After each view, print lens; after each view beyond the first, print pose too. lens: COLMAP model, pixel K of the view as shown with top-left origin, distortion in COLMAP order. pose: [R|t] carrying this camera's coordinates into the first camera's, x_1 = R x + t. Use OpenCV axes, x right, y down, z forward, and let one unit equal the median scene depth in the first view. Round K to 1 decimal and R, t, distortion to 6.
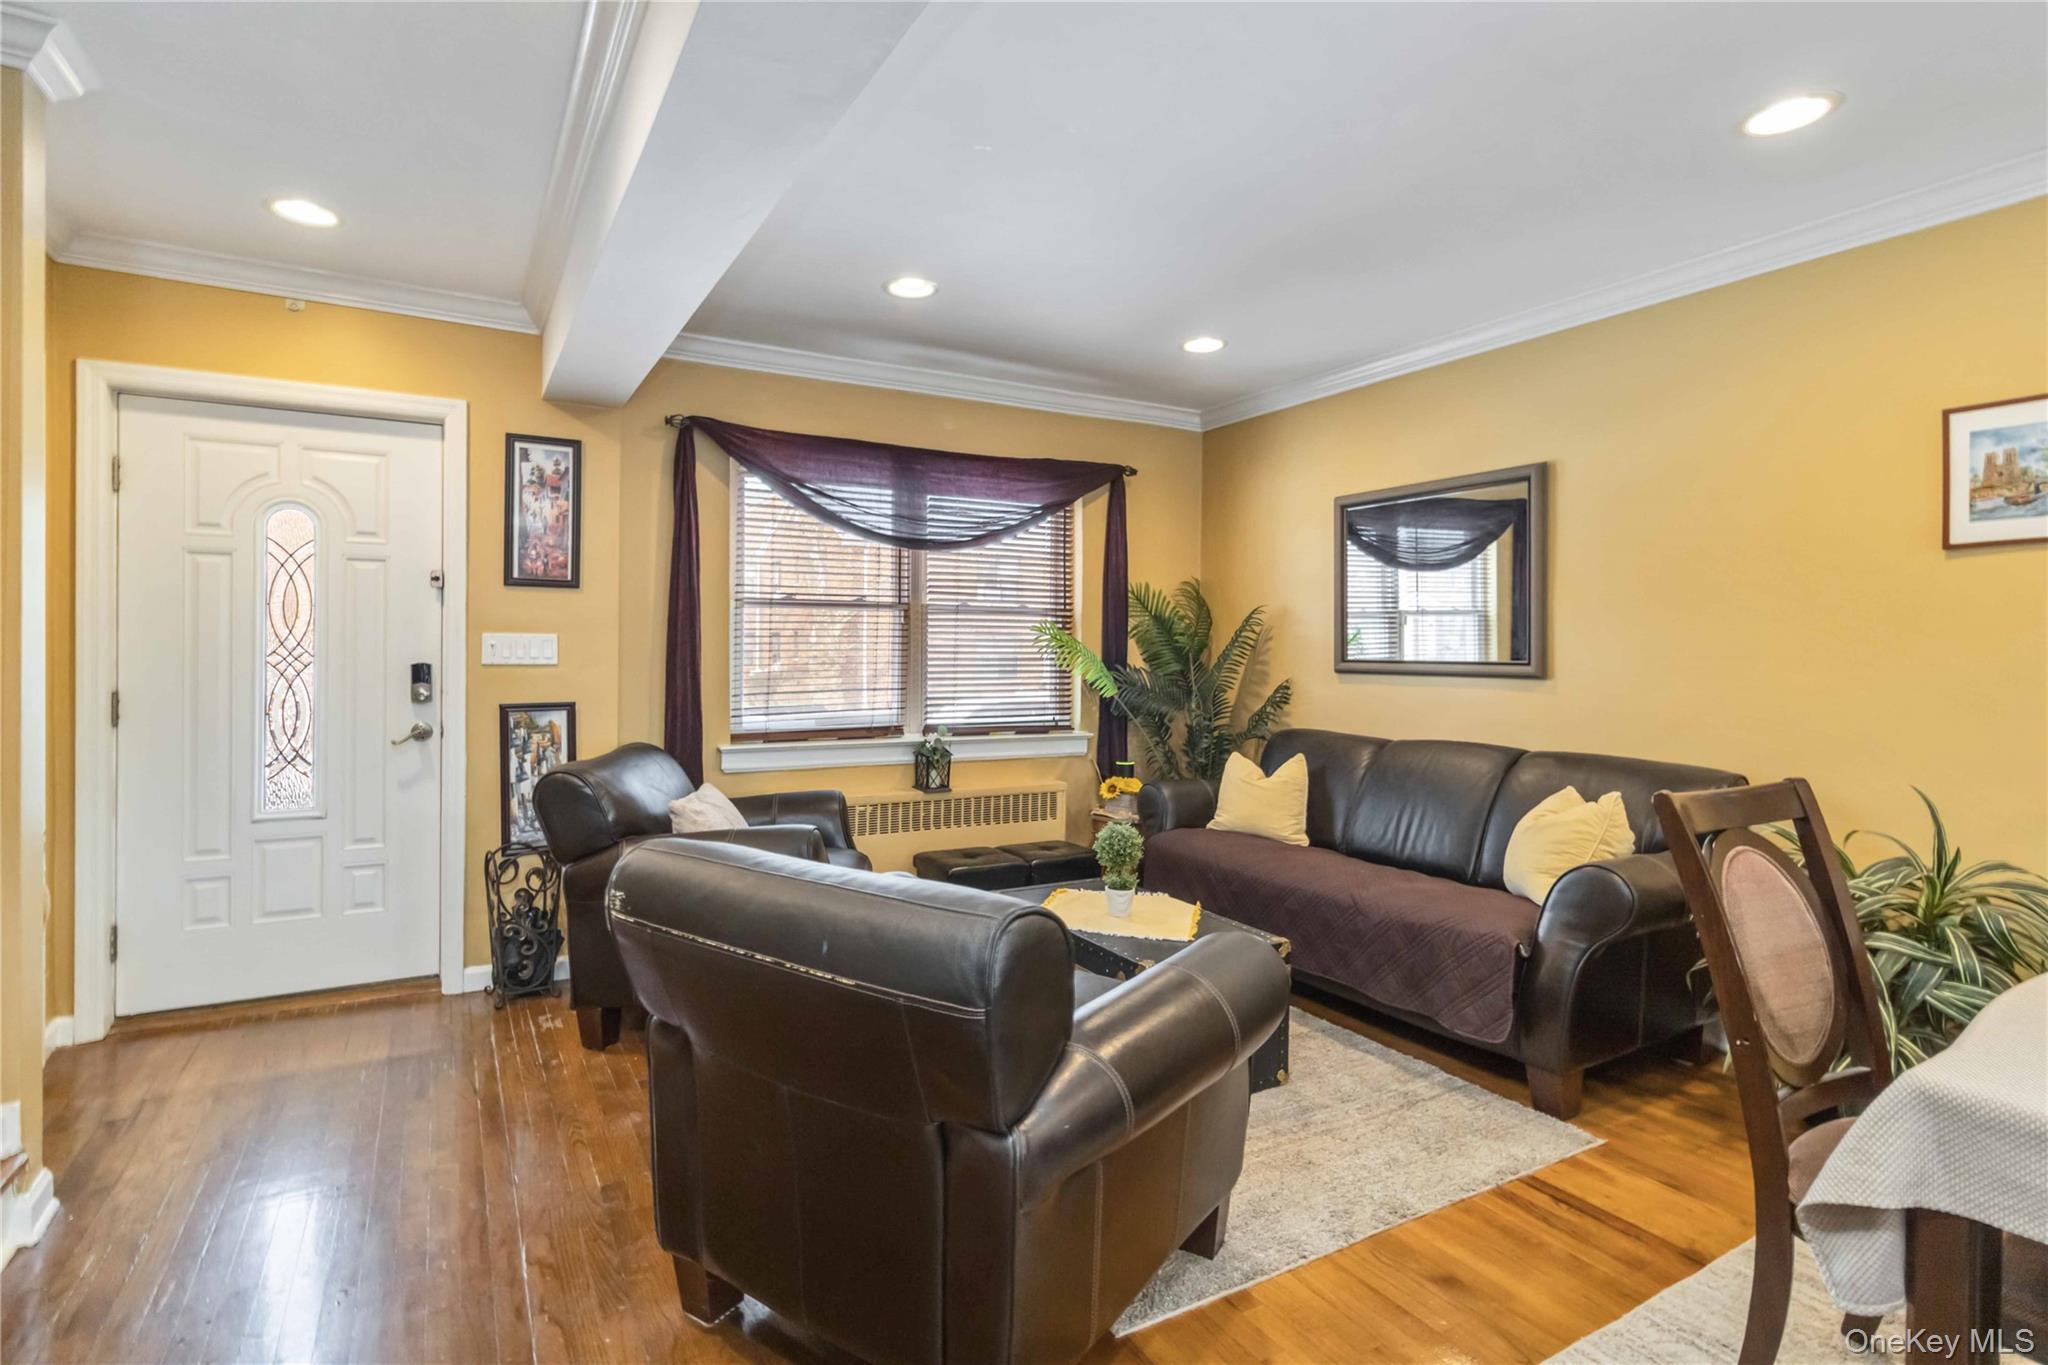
lens RADIAL K [[1001.8, 0, 1004.2], [0, 1001.8, 652.5], [0, 0, 1]] dist [0.001822, 0.001275]
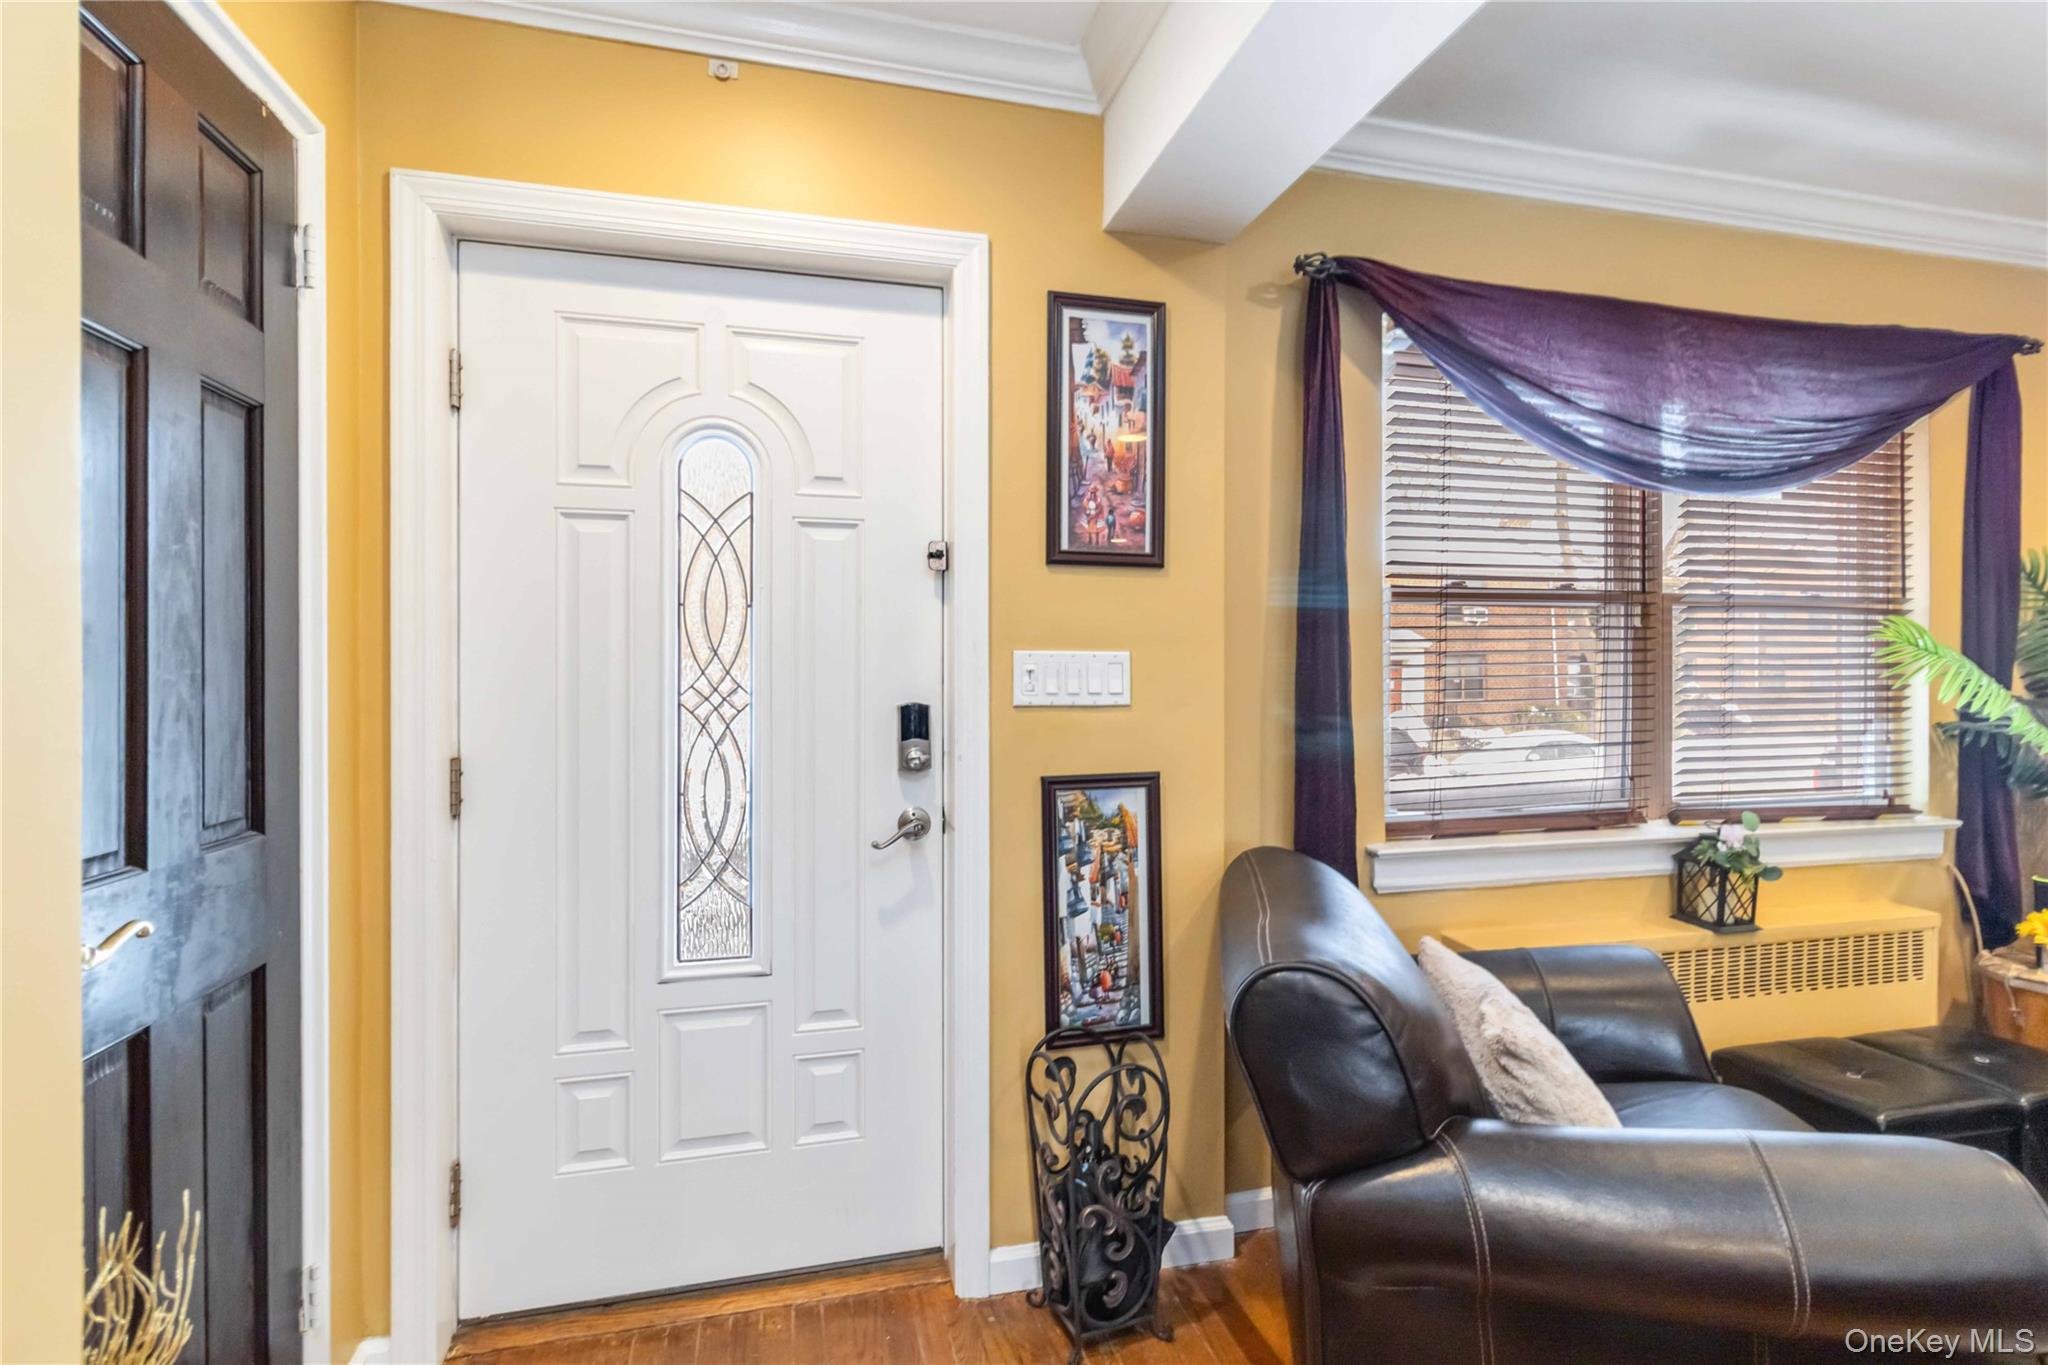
lens RADIAL K [[969.4, 0, 1039.5], [0, 969.4, 669.2], [0, 0, 1]] dist [0.001724, 0.001485]
pose [[0.969091, -0.008201, -0.246565, -0.360675], [0.007061, 0.999960, -0.005508, -0.005433], [0.246601, 0.003597, 0.969111, 0.463168]]
